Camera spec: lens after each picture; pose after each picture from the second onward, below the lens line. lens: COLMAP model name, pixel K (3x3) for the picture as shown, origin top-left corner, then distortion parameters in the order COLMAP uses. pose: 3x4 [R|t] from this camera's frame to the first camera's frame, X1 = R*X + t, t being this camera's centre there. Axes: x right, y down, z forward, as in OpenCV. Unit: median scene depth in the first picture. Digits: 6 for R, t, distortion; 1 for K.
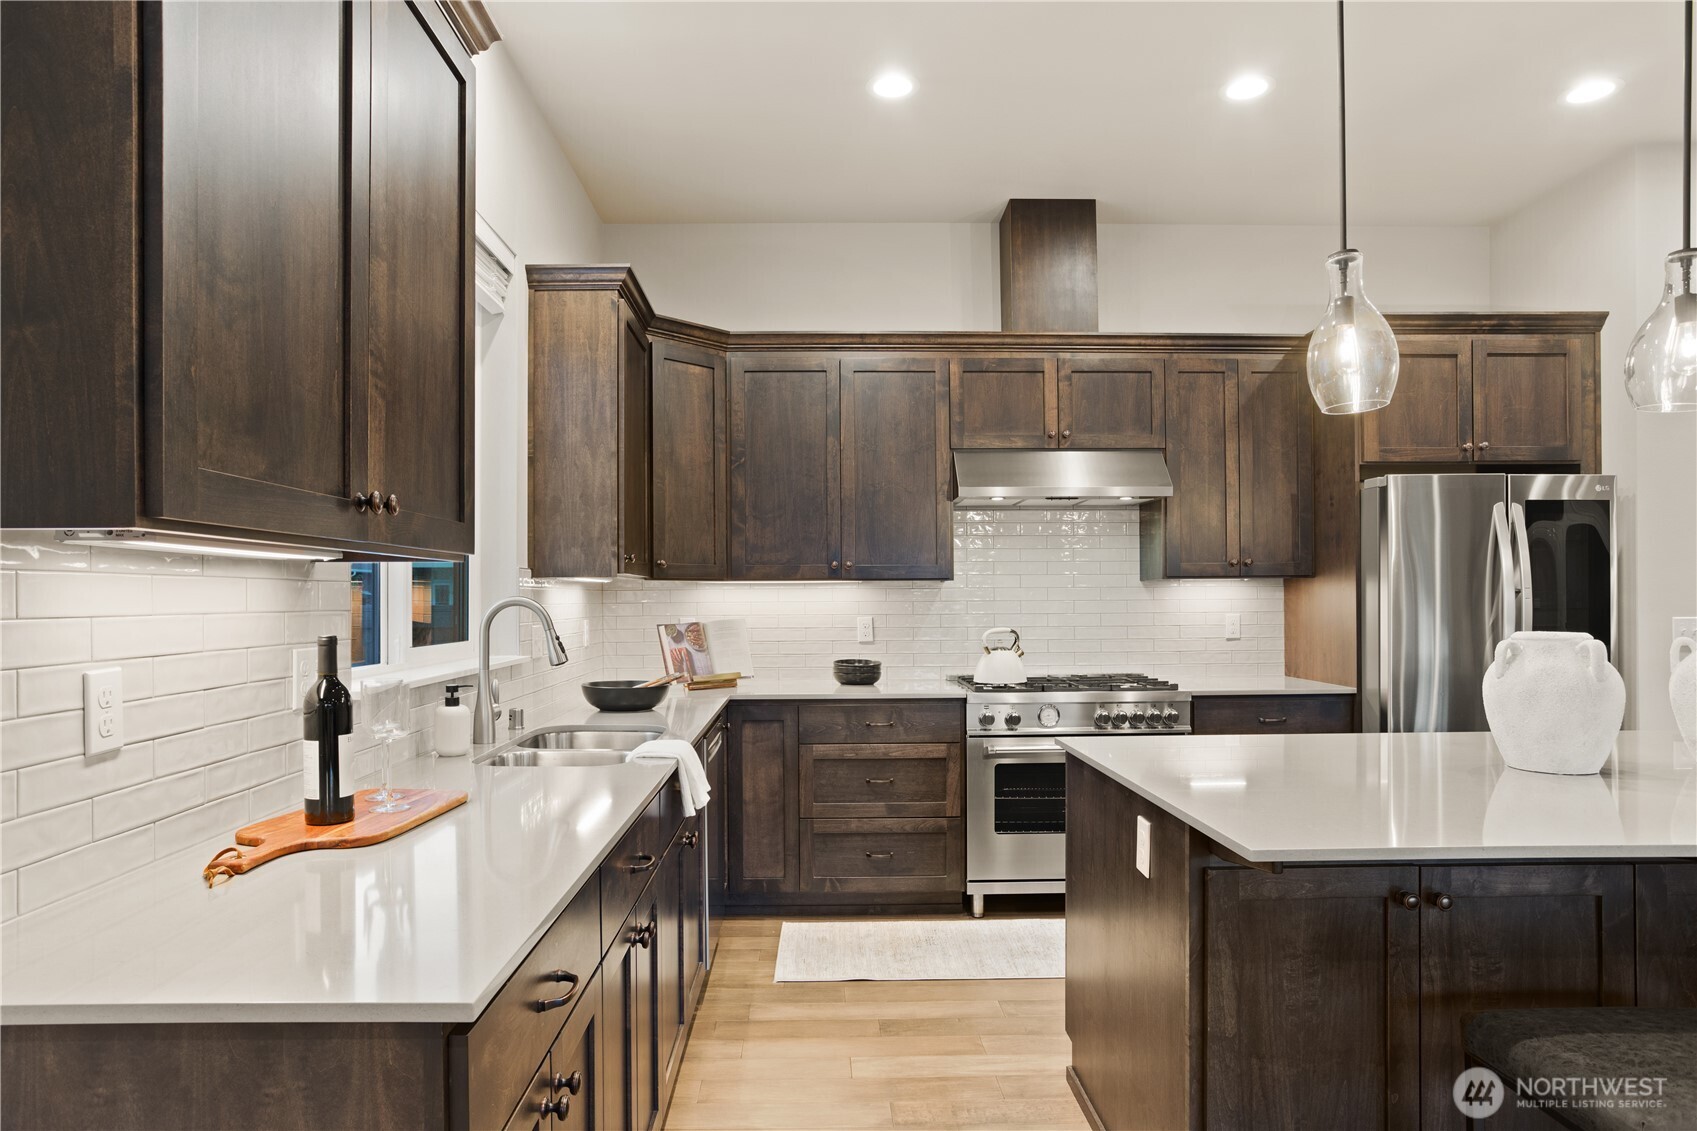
lens RADIAL K [[1018.2, 0, 846.9], [0, 1018.2, 600.7], [0, 0, 1]] dist [-0.003613, -0.000614]
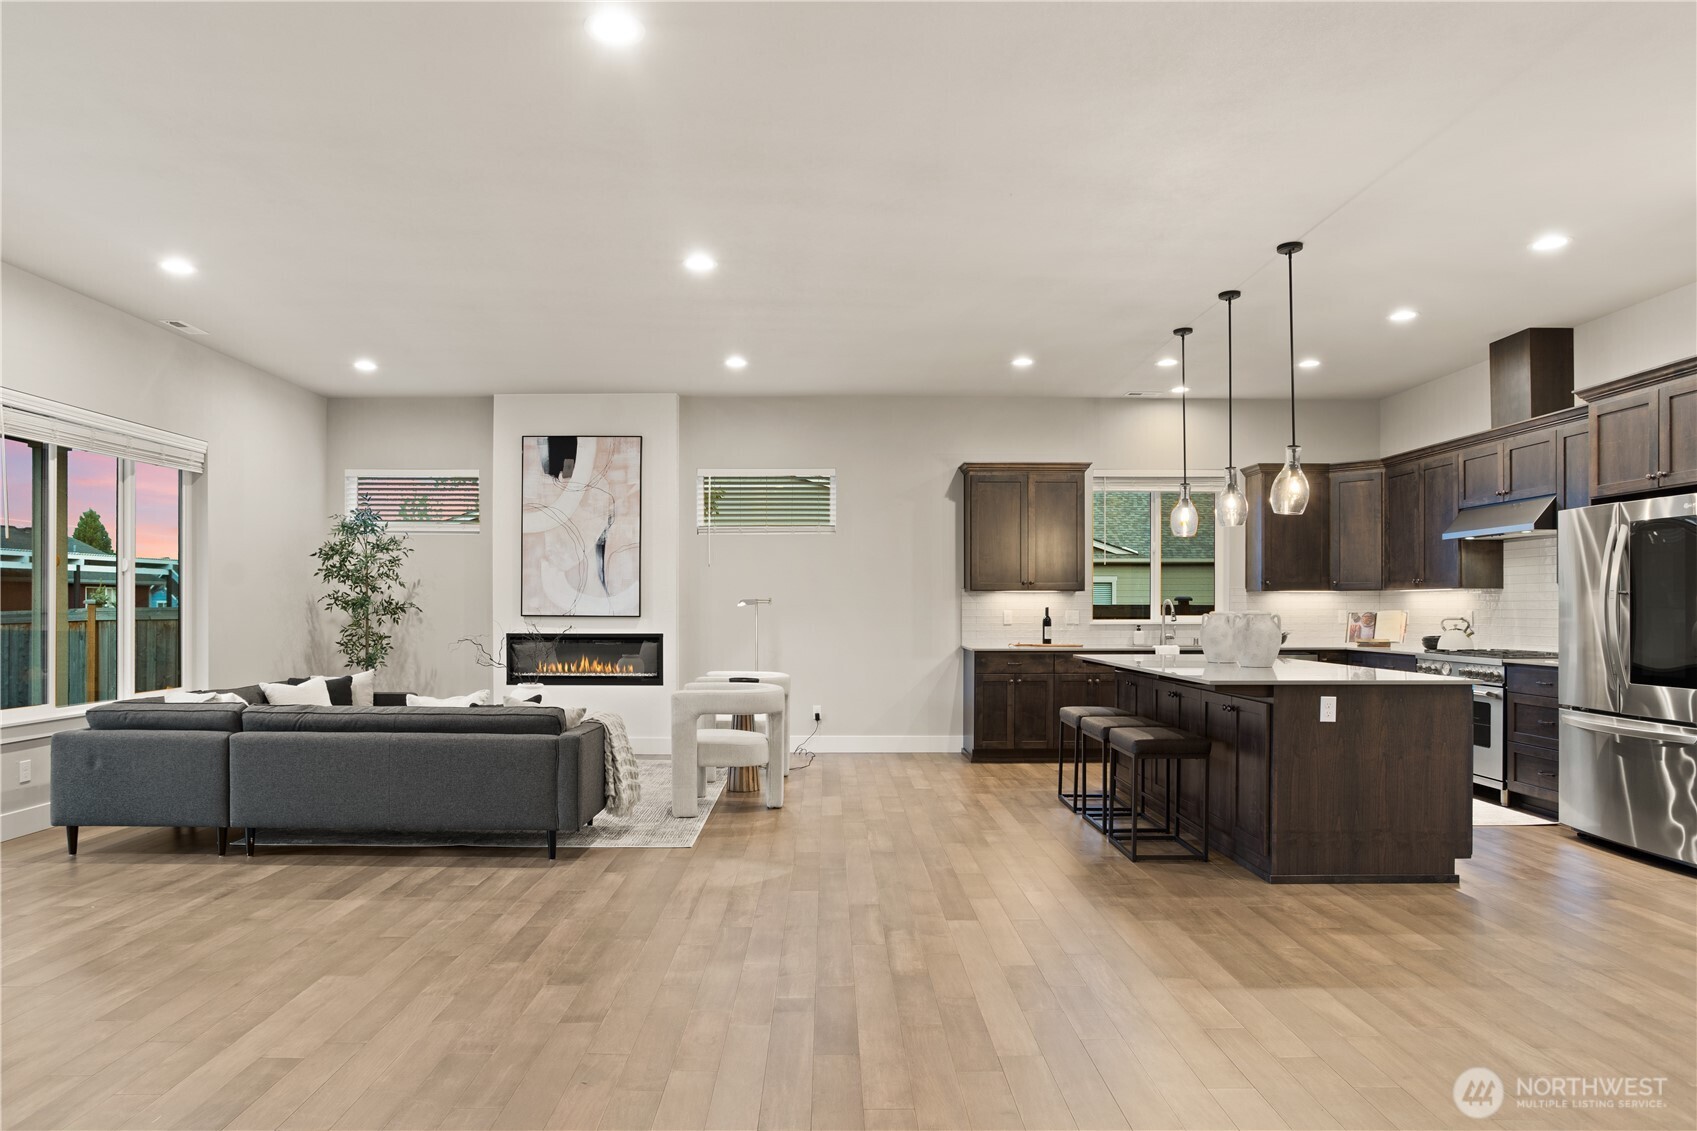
lens RADIAL K [[1018.2, 0, 846.9], [0, 1018.2, 600.7], [0, 0, 1]] dist [-0.003613, -0.000614]
pose [[-0.018341, -0.001144, -0.999831, 1.862543], [0.006908, 0.999975, -0.001271, -0.005016], [0.999808, -0.006930, -0.018332, 0.038740]]
